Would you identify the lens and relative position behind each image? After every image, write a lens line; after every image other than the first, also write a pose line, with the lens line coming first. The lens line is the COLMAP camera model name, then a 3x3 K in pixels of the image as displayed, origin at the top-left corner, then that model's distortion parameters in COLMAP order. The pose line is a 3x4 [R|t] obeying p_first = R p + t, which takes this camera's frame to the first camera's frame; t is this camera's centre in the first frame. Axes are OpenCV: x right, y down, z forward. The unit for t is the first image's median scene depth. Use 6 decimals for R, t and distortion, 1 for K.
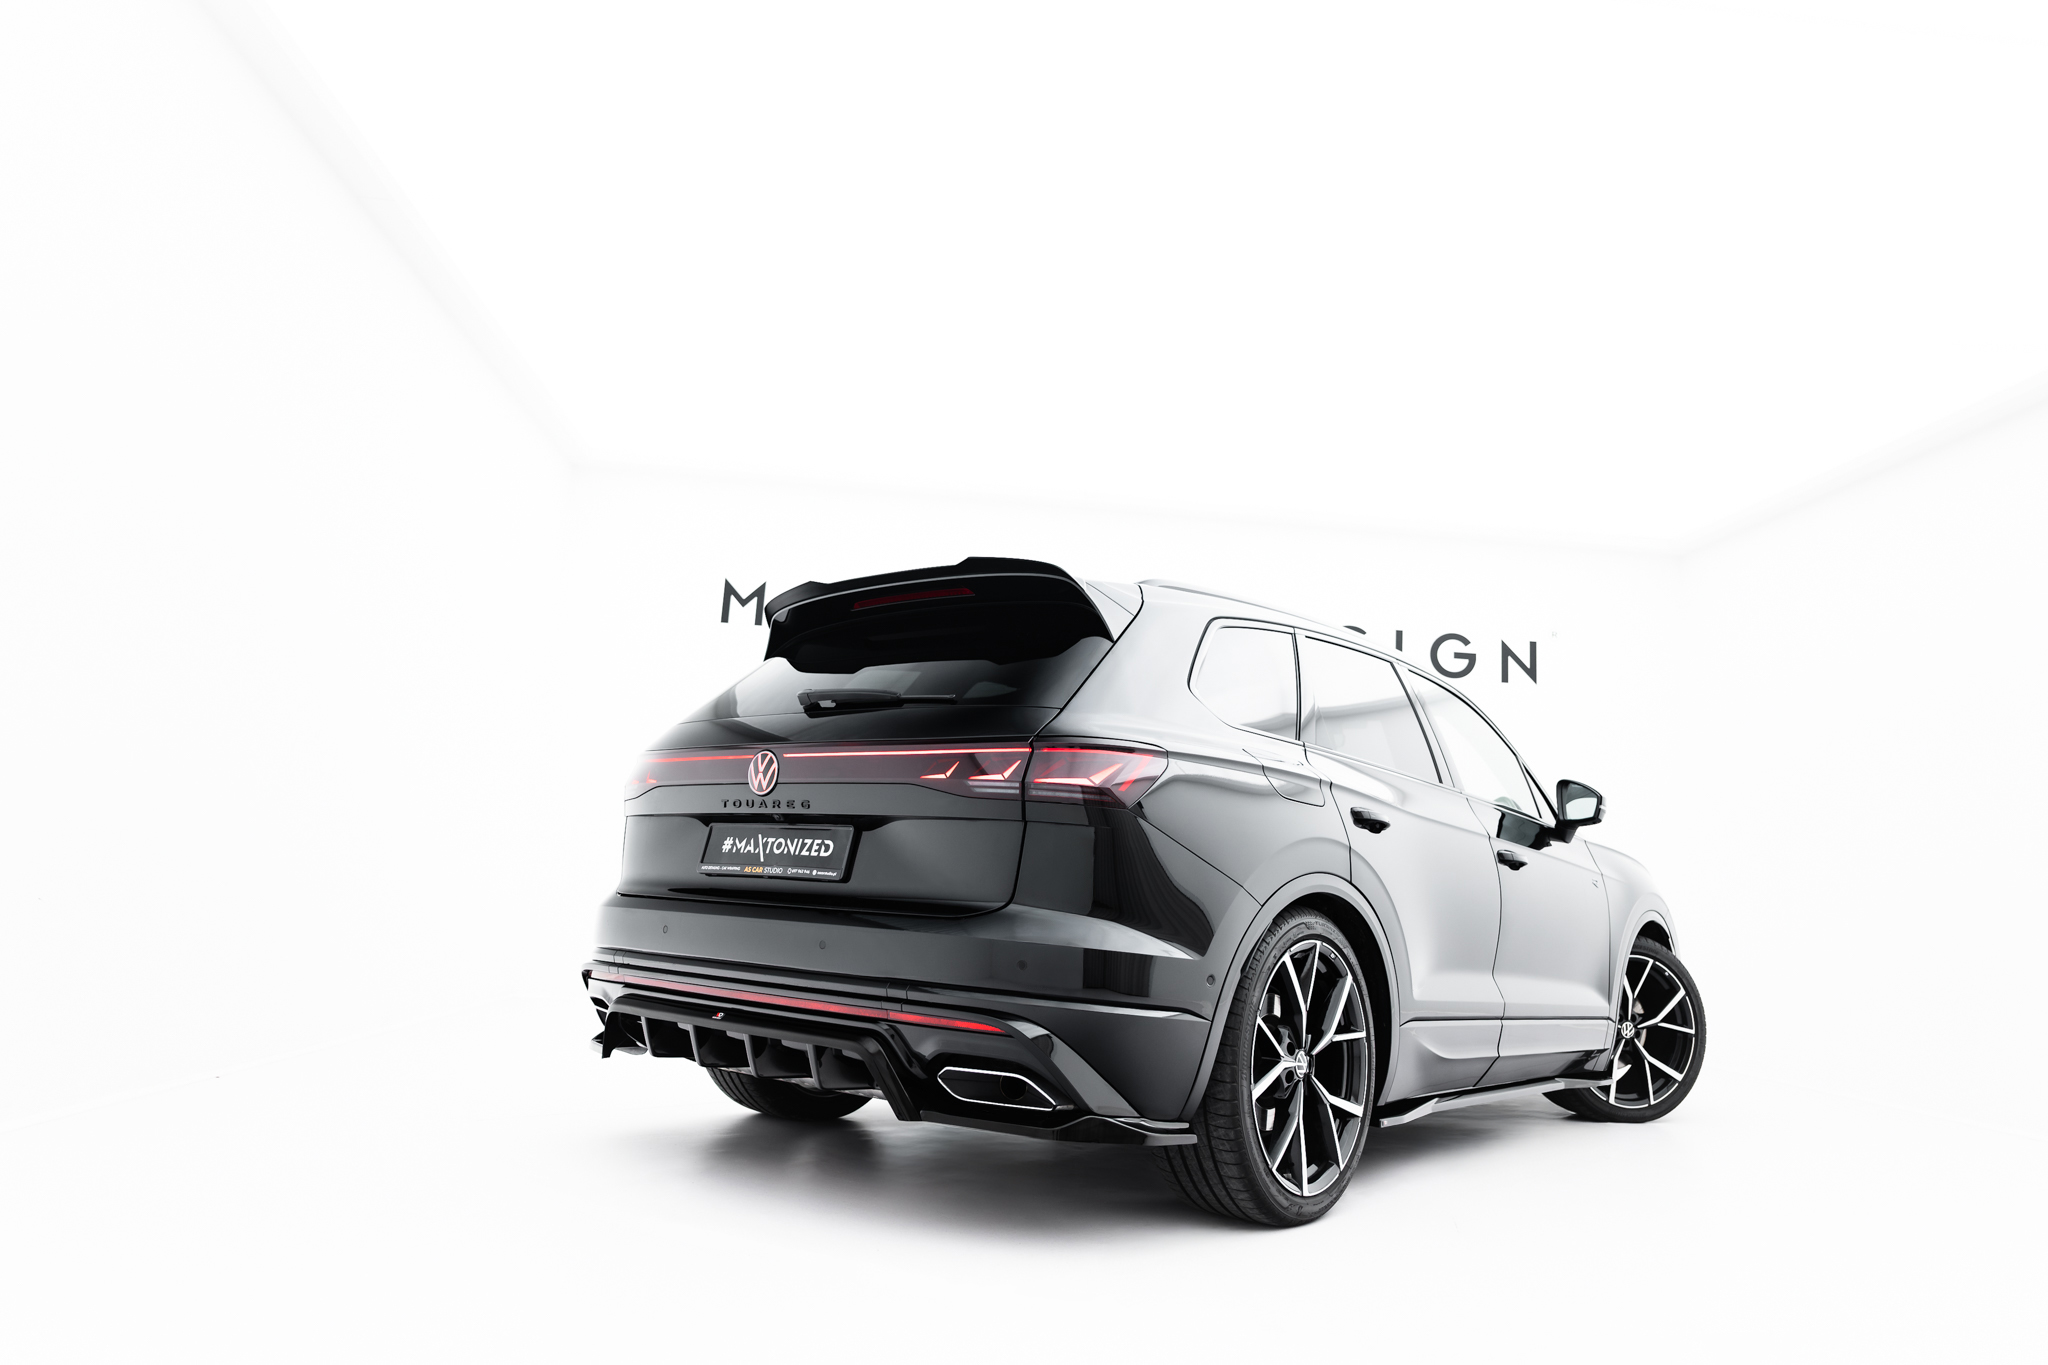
lens RADIAL K [[1368.5, 0, 1026.2], [0, 1368.5, 681.5], [0, 0, 1]] dist [0.001512, 0.000209]
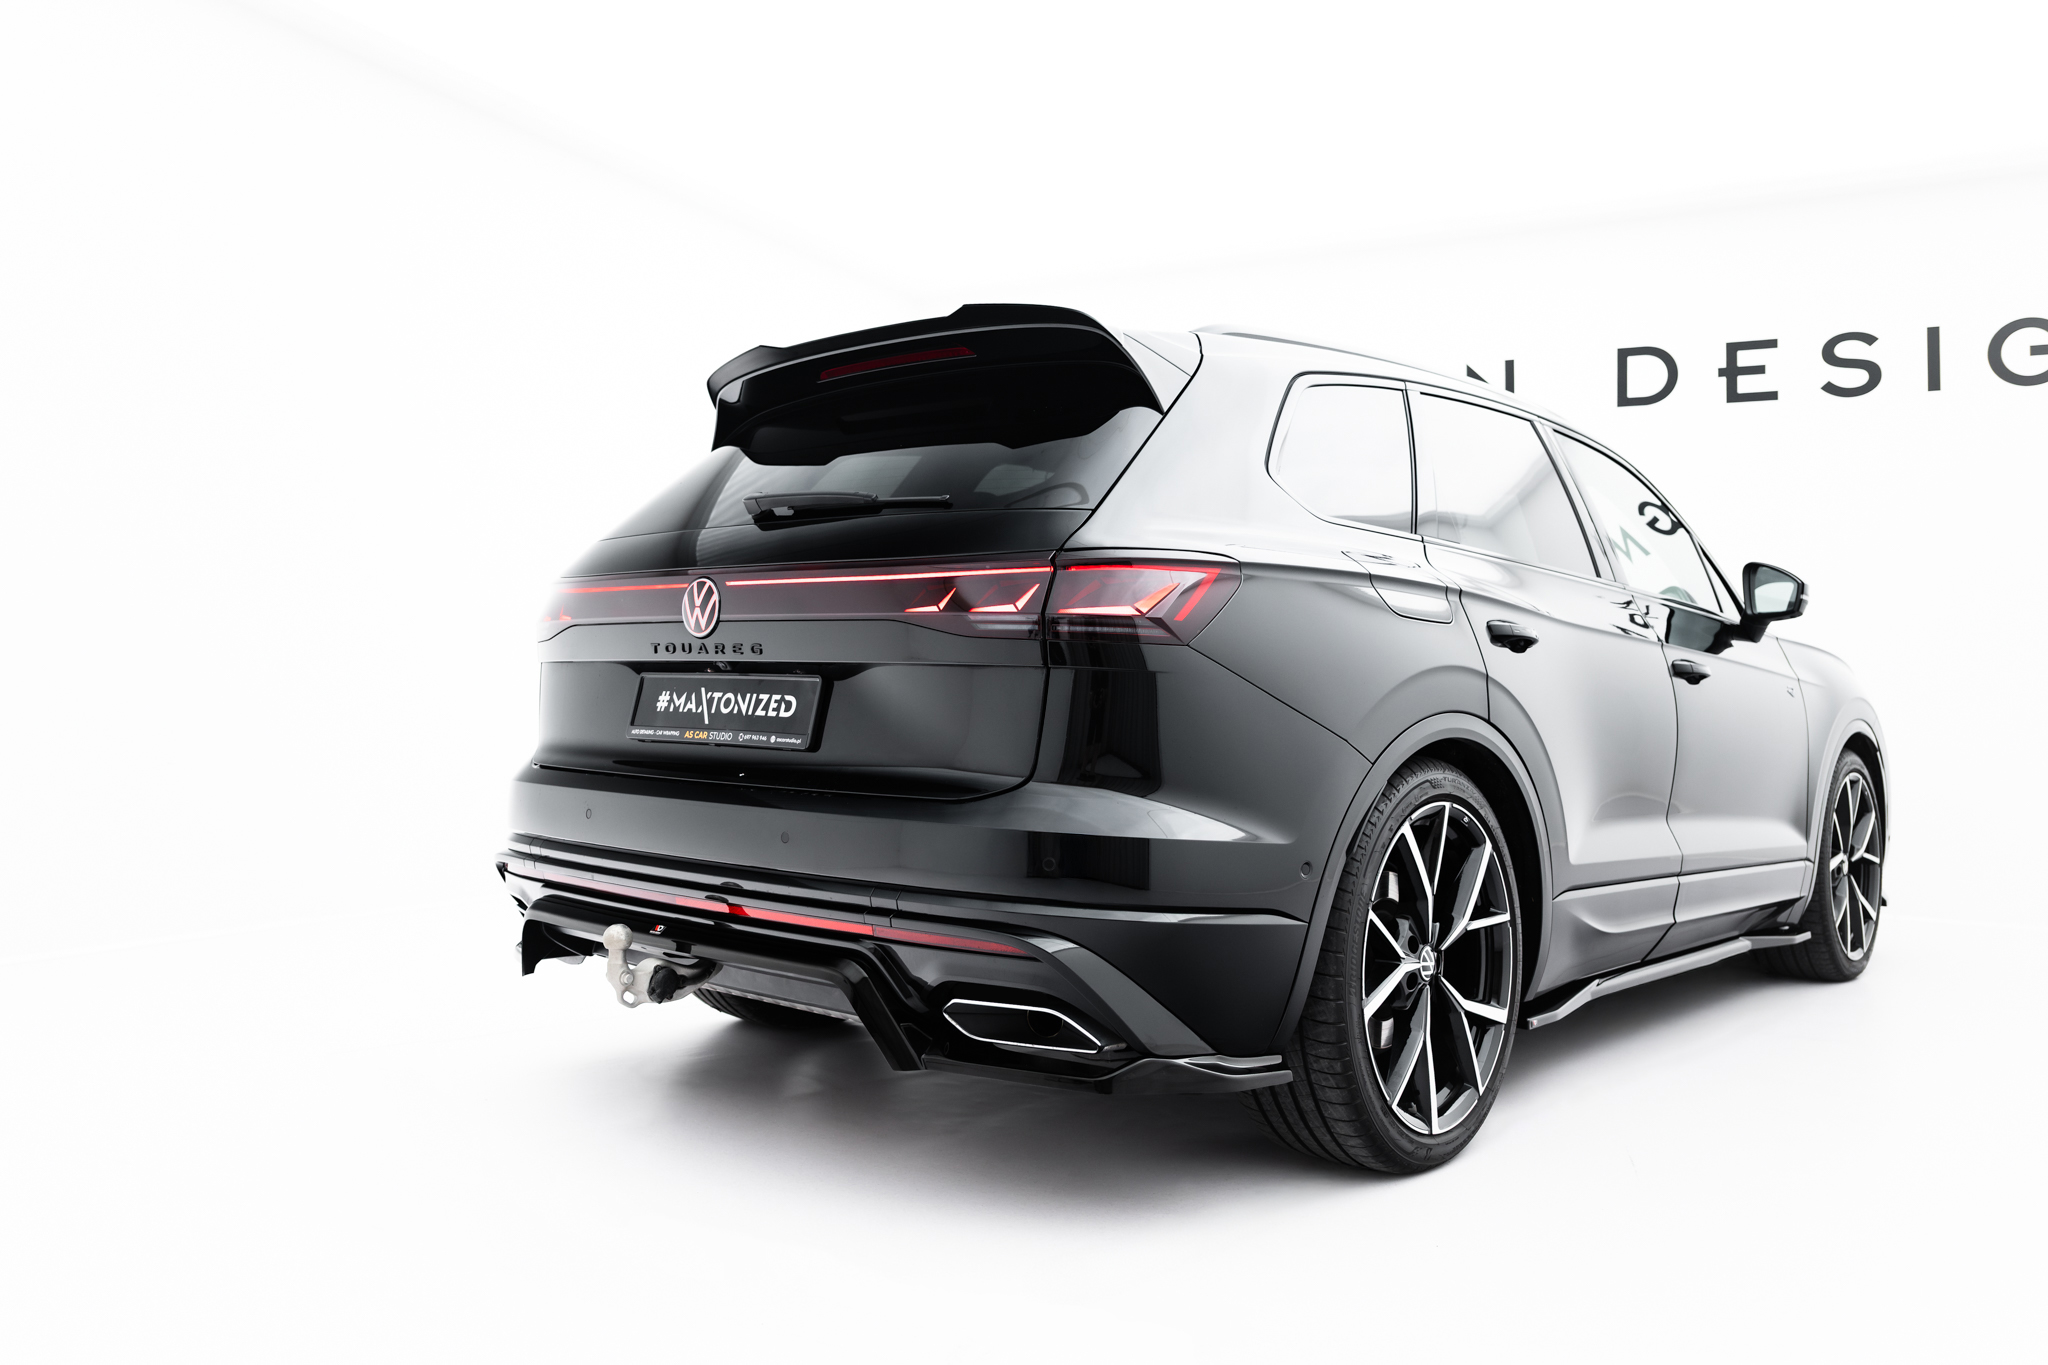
lens RADIAL K [[1585.9, 0, 1029.8], [0, 1585.9, 601.8], [0, 0, 1]] dist [-0.002754, -0.002608]
pose [[0.998894, -0.034497, -0.031940, 0.015736], [0.037457, 0.994556, 0.097240, -0.014015], [0.028411, -0.098329, 0.994748, 0.138101]]
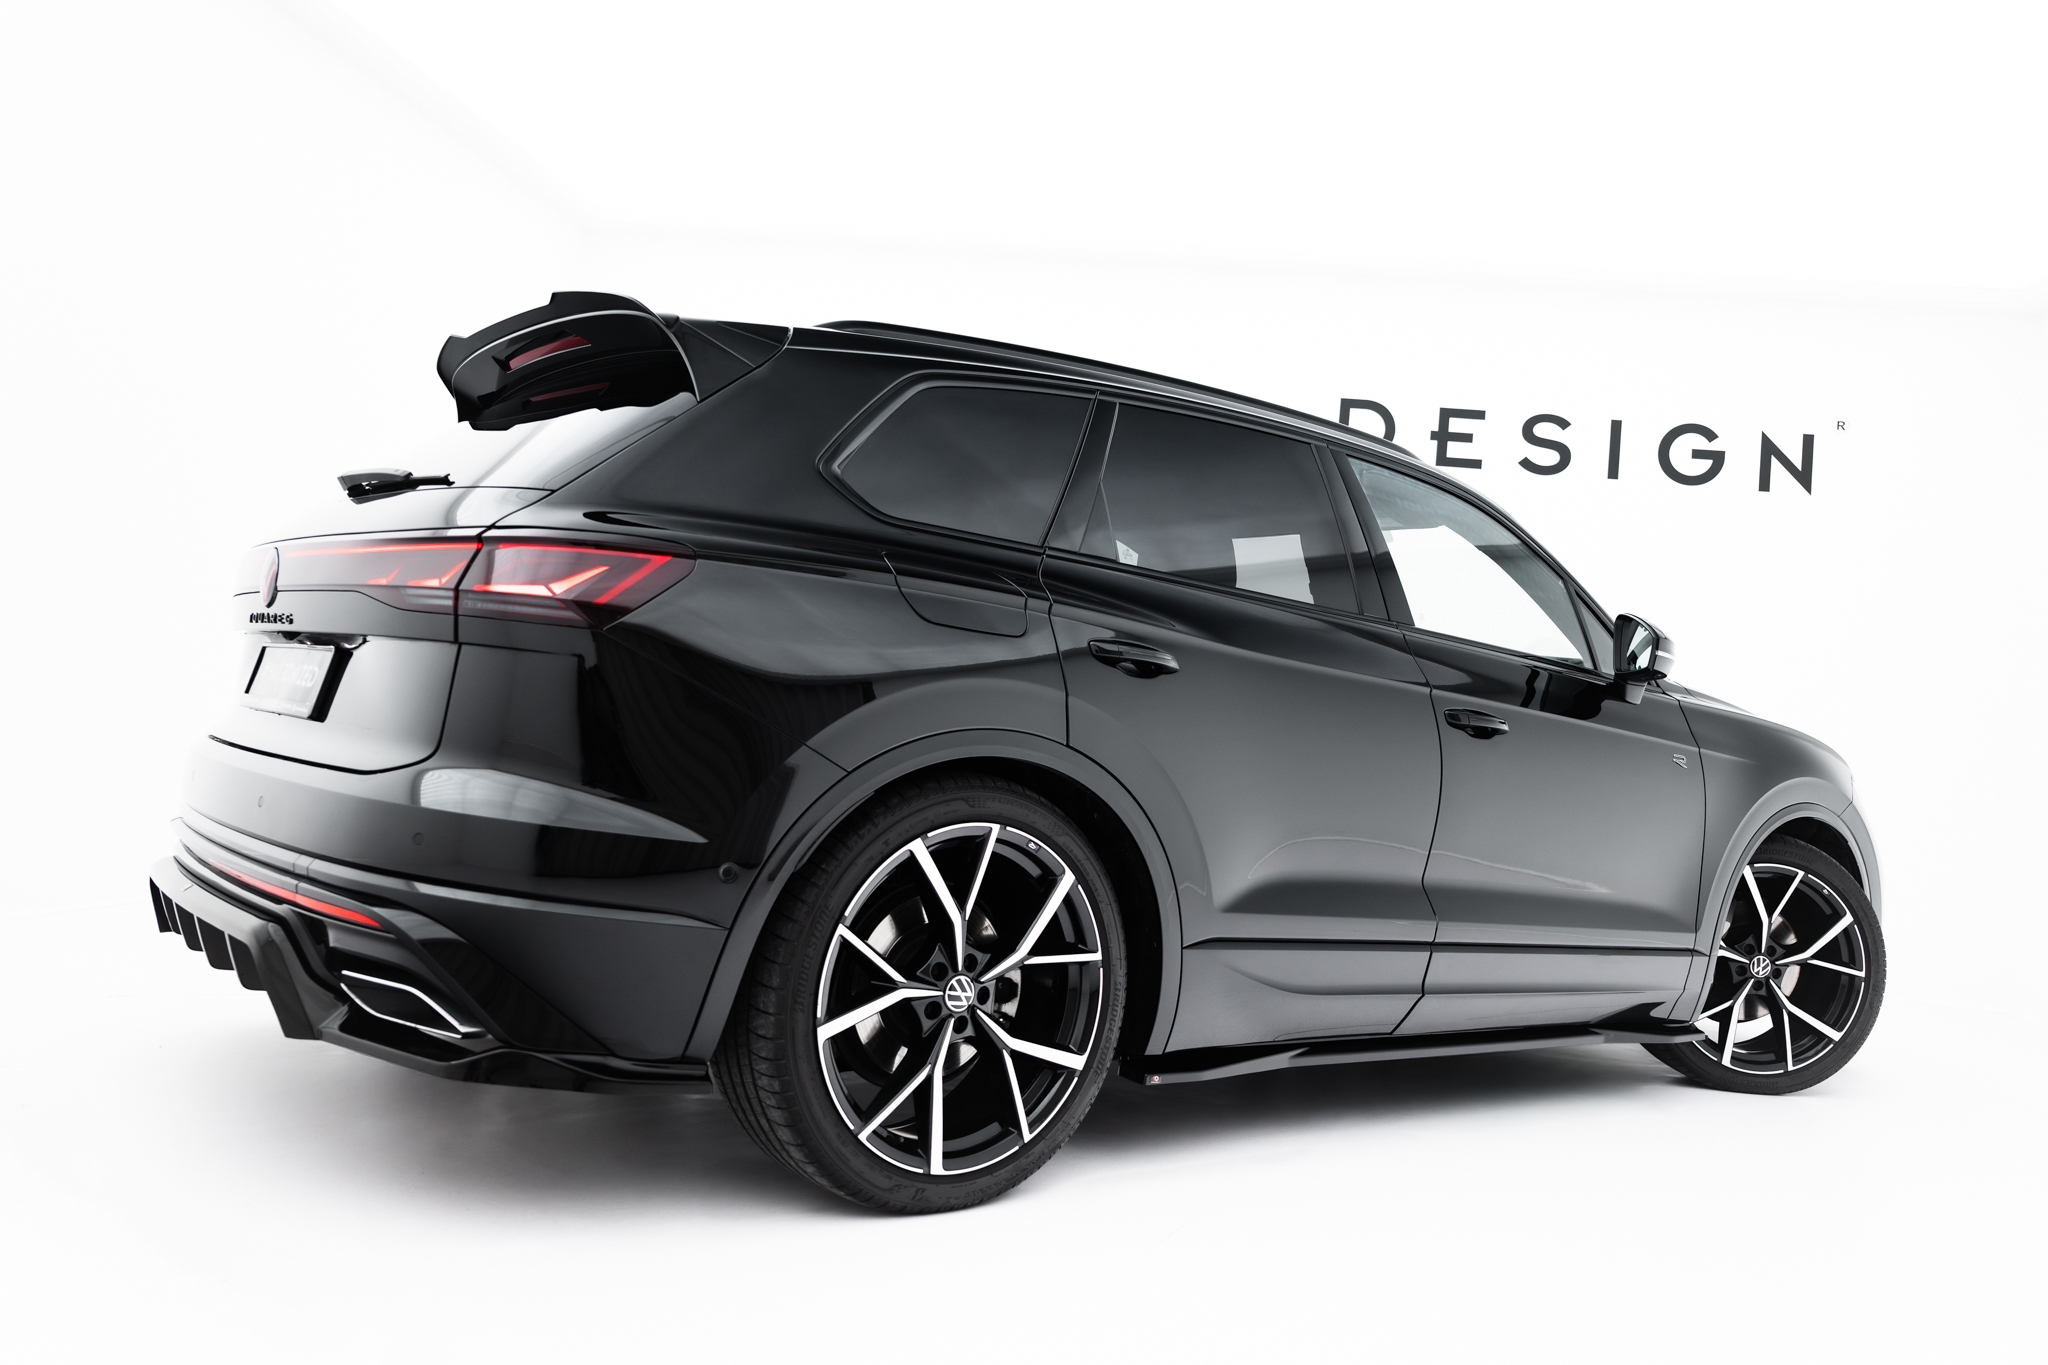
lens RADIAL K [[1611.8, 0, 1089.3], [0, 1611.8, 604.5], [0, 0, 1]] dist [-0.001795, -0.000762]
pose [[0.981337, 0.017279, -0.191520, 0.429002], [-0.005089, 0.997939, 0.063962, 0.021911], [0.192230, -0.061794, 0.979402, 0.199514]]
